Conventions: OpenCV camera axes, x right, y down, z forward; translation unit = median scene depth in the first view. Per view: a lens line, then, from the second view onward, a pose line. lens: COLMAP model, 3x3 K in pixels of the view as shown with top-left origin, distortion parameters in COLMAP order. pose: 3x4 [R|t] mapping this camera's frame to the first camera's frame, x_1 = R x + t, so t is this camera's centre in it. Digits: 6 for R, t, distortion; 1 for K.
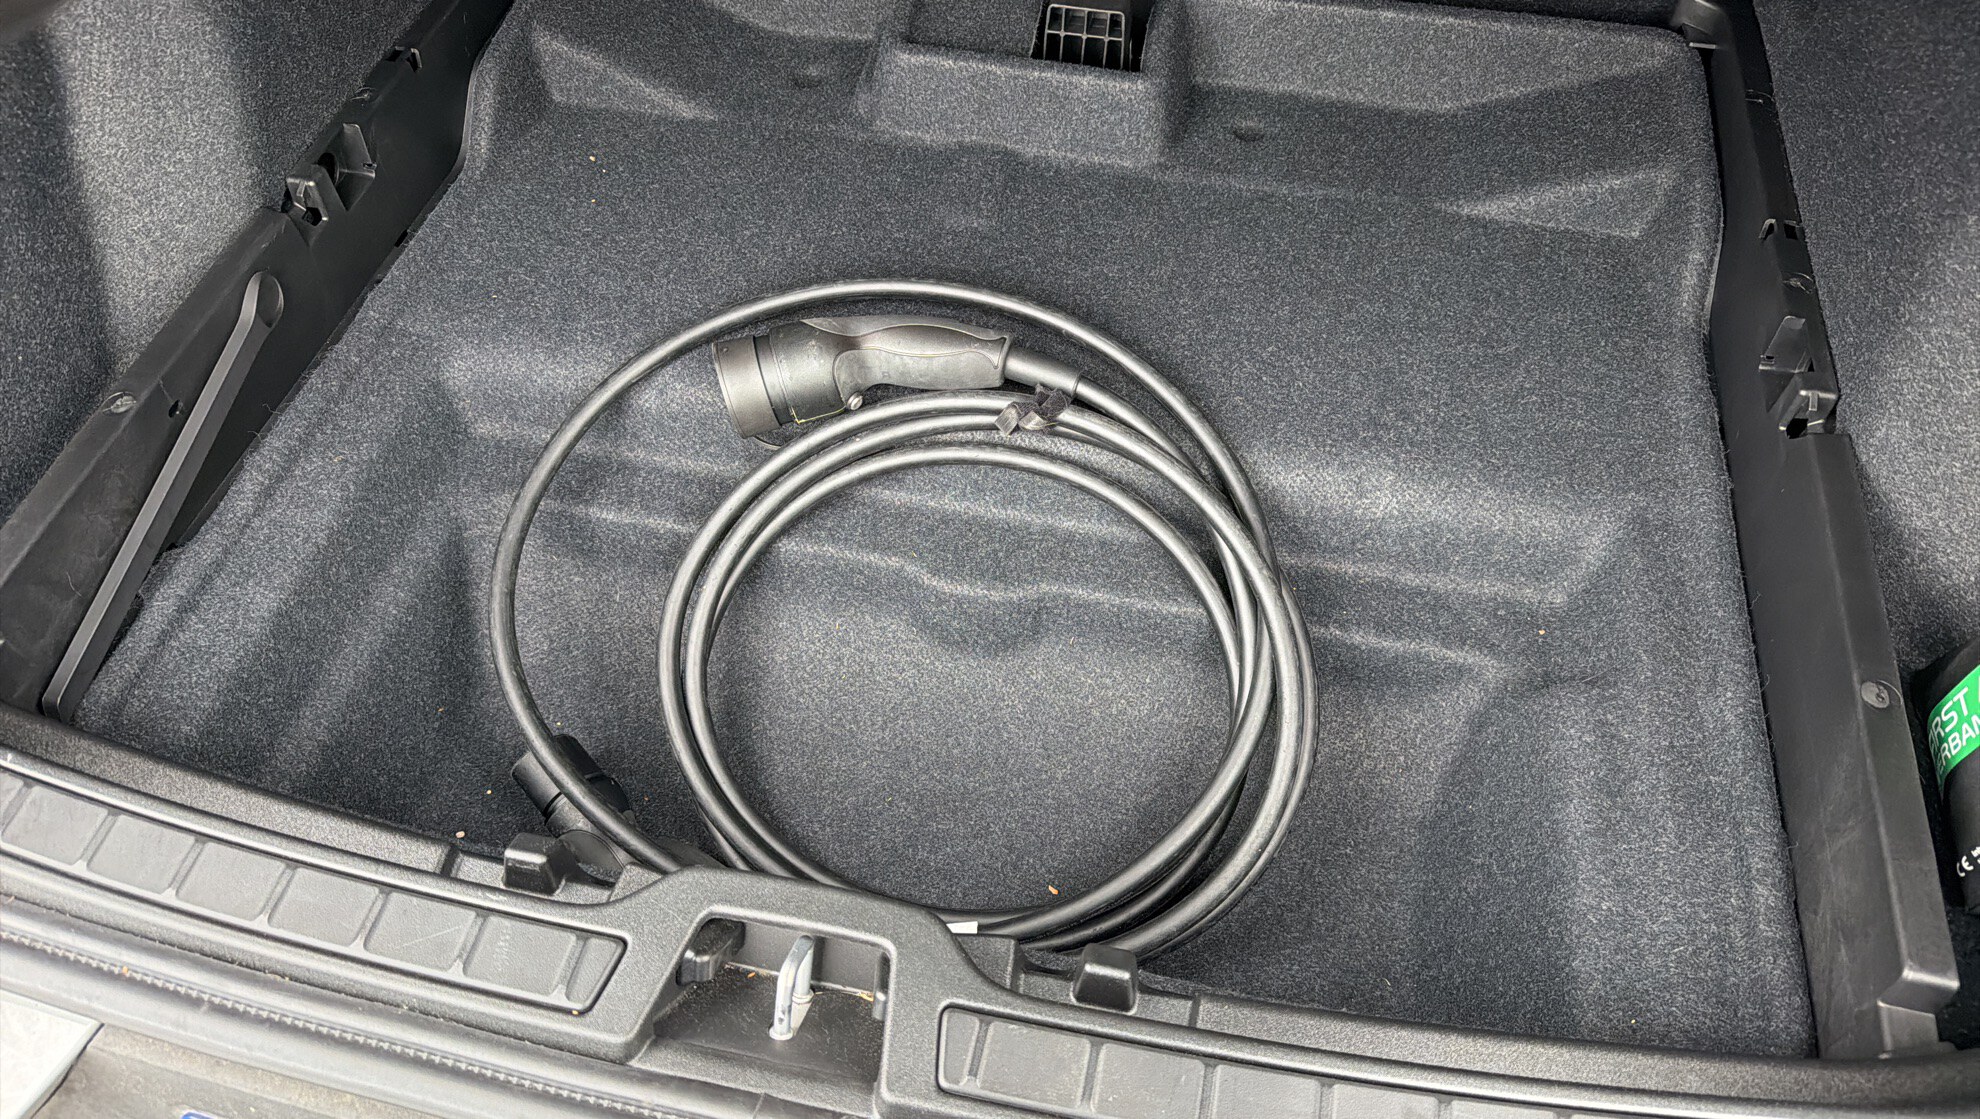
lens RADIAL K [[1483.9, 0, 990.0], [0, 1483.9, 559.5], [0, 0, 1]] dist [0.162942, -0.334163]
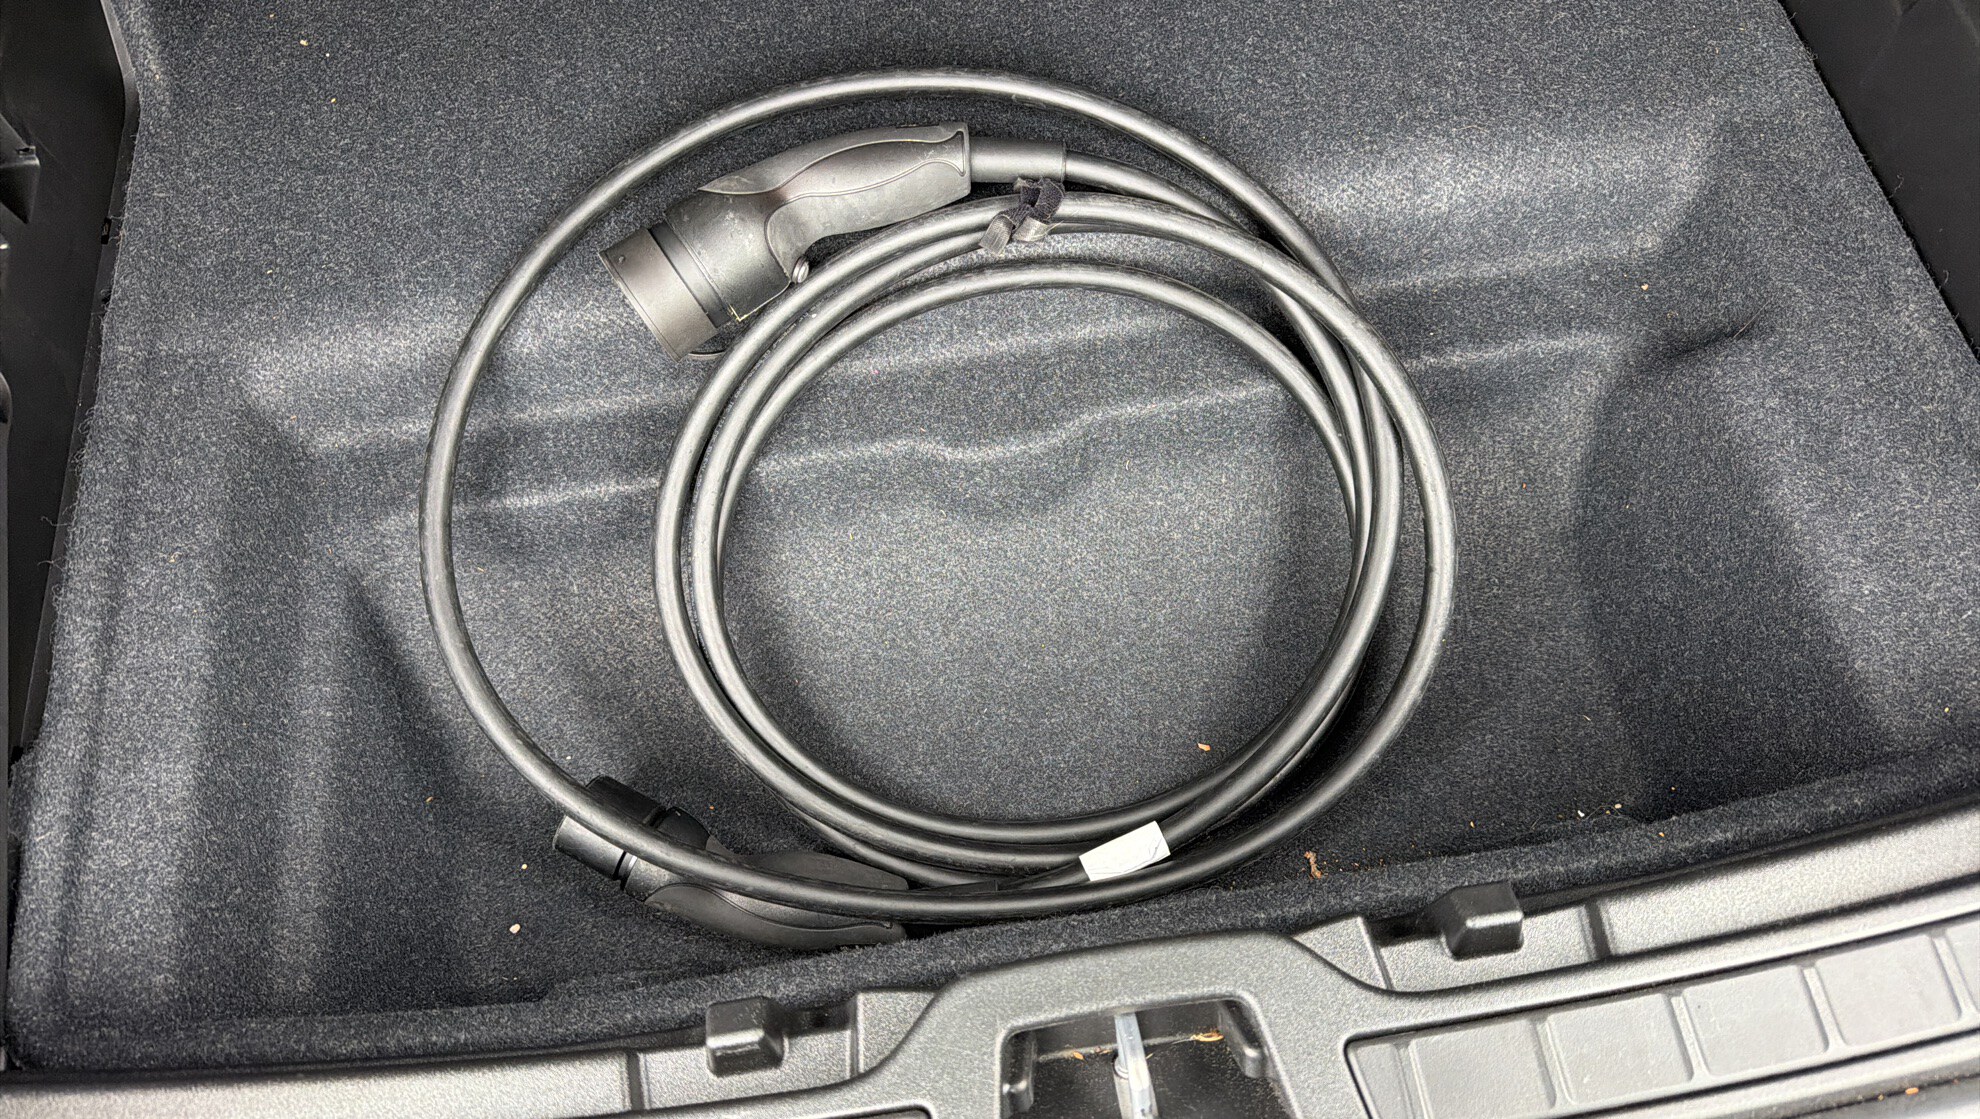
lens RADIAL K [[1414.5, 0, 953.2], [0, 1414.5, 558.9], [0, 0, 1]] dist [0.100387, -0.165761]
pose [[0.936111, -0.332352, 0.115060, -0.150871], [0.298426, 0.923713, 0.240200, -0.121435], [-0.186113, -0.190517, 0.963880, 0.239944]]
